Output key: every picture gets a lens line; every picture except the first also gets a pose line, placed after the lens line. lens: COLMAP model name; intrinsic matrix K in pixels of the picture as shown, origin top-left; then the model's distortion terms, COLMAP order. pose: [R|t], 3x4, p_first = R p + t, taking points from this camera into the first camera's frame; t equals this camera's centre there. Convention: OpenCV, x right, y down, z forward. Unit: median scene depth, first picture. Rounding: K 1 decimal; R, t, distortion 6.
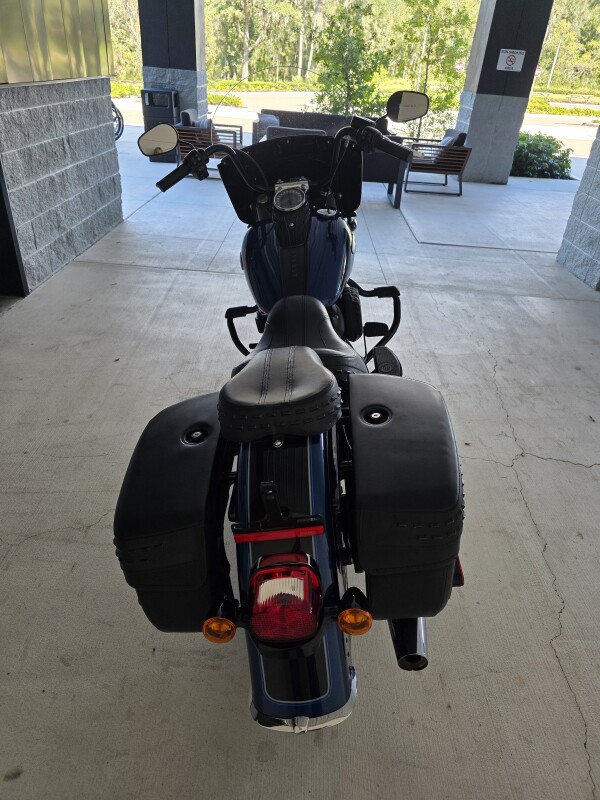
lens RADIAL K [[539.2, 0, 302.7], [0, 539.2, 402.6], [0, 0, 1]] dist [0.030778, -0.030588]
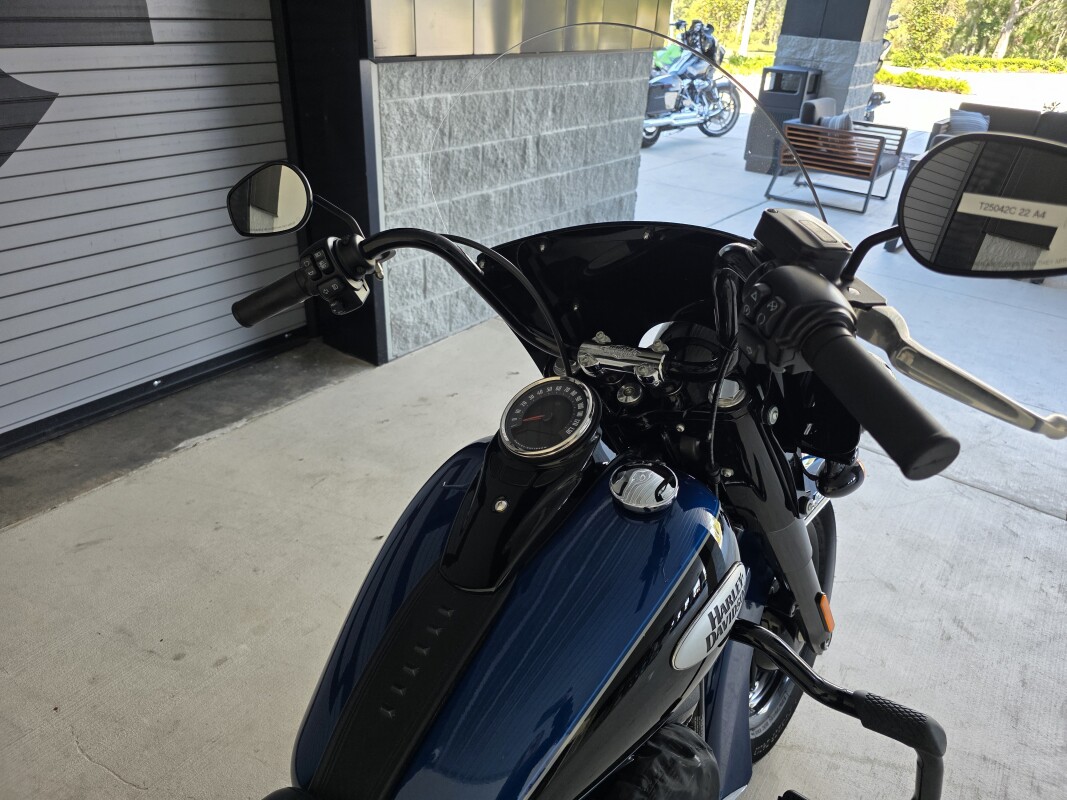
lens RADIAL K [[719.1, 0, 536.0], [0, 719.1, 398.9], [0, 0, 1]] dist [0.030778, -0.030588]
pose [[0.817016, 0.261787, -0.513762, 0.043317], [-0.306998, 0.951705, -0.003267, -0.089921], [0.488095, 0.160393, 0.857926, 0.147708]]
